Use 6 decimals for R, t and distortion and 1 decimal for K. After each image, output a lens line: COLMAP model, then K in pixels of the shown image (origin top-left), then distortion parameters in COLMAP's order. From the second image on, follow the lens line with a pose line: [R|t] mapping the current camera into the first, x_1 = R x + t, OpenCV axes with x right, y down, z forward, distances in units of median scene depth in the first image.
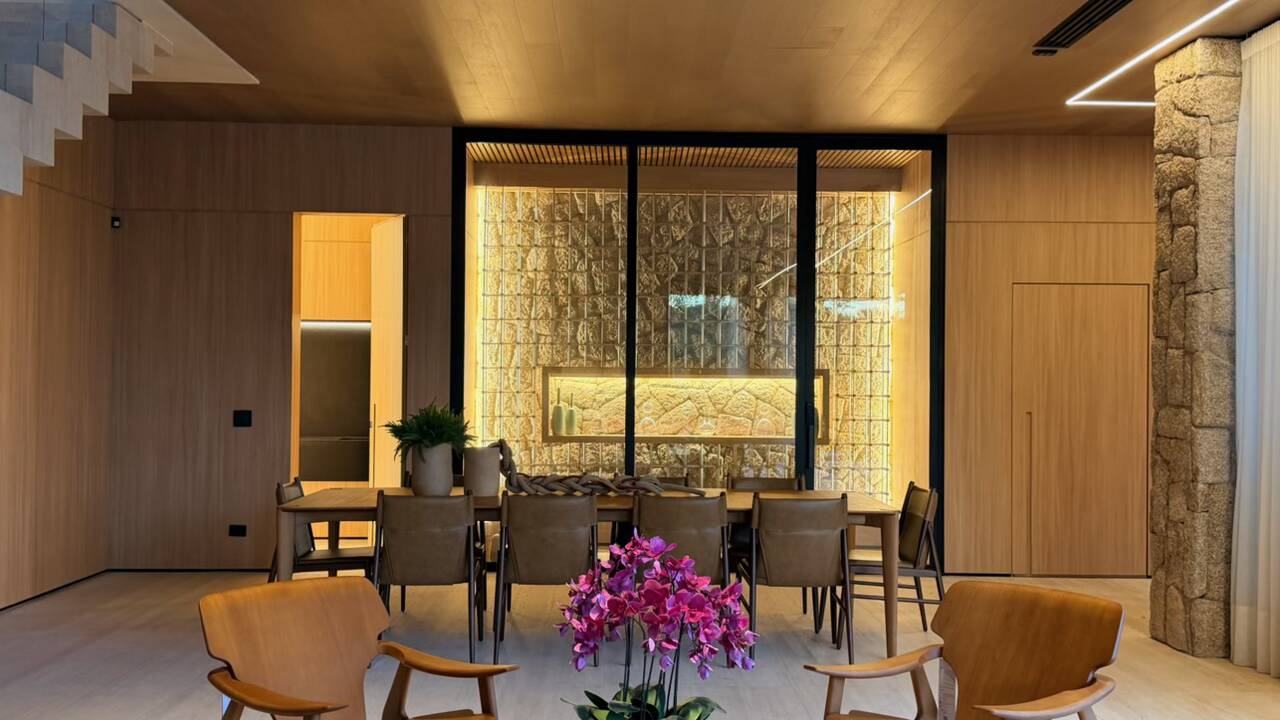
lens RADIAL K [[1273.5, 0, 645.1], [0, 1273.5, 352.4], [0, 0, 1]] dist [0.086641, 0.000000]
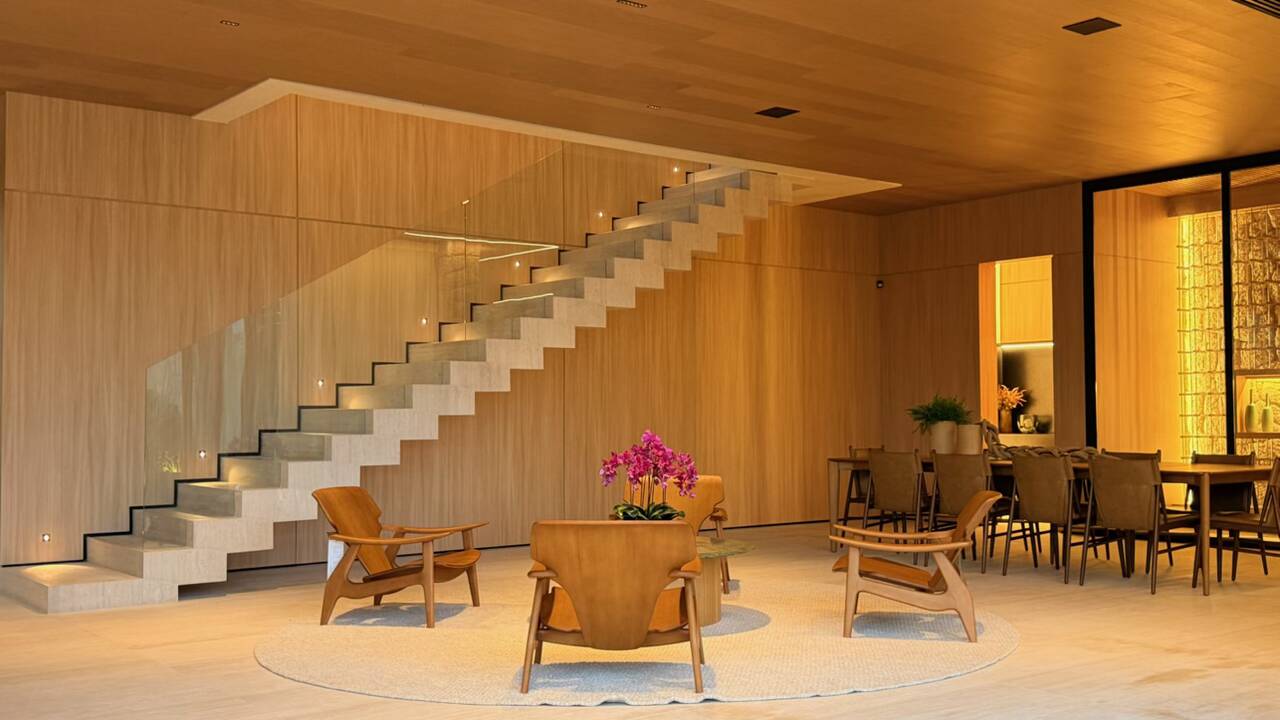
lens RADIAL K [[1273.5, 0, 630.8], [0, 1273.5, 370.0], [0, 0, 1]] dist [0.086641, 0.000000]
pose [[0.582159, -0.036287, -0.812265, 0.615882], [0.028391, 0.999302, -0.024295, 0.027438], [0.812579, -0.008918, 0.582783, -0.107493]]
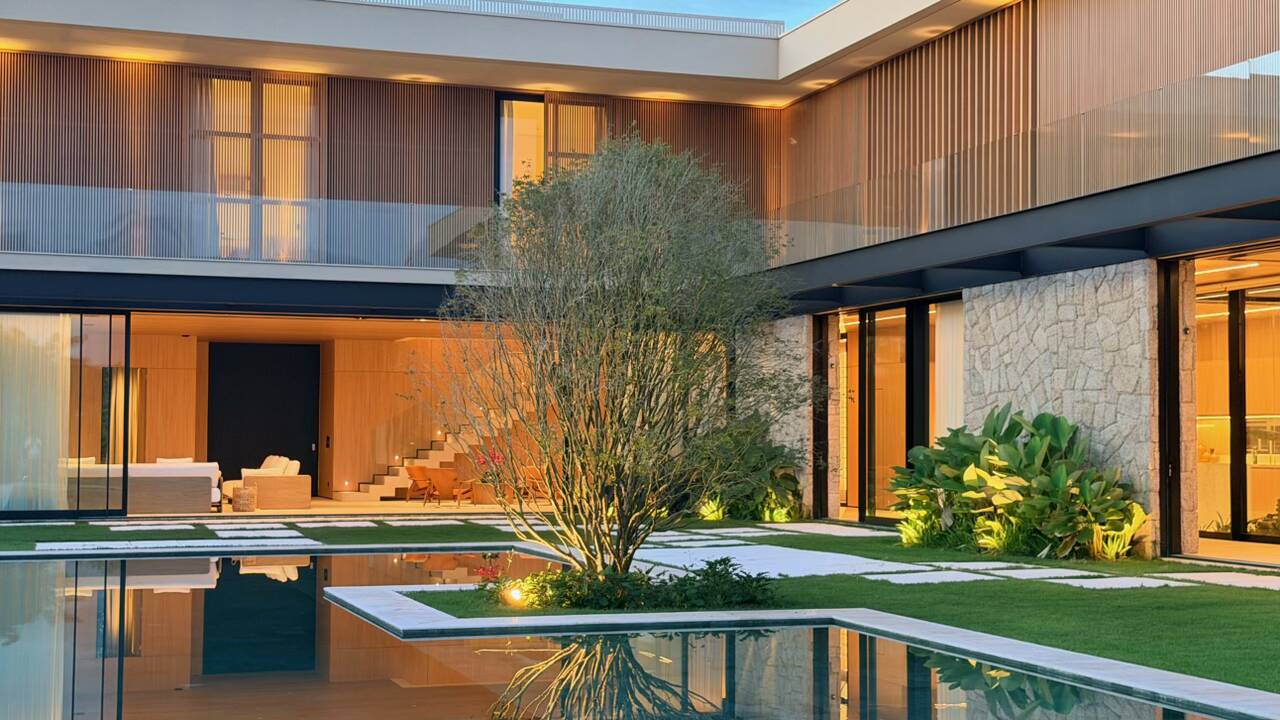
lens RADIAL K [[1803.2, 0, 636.0], [0, 1803.2, 359.5], [0, 0, 1]] dist [0.145812, 0.000000]
pose [[0.276539, -0.045193, -0.959940, 3.697827], [0.022646, 0.998923, -0.040504, 0.015822], [0.960736, -0.010538, 0.277264, -0.407353]]
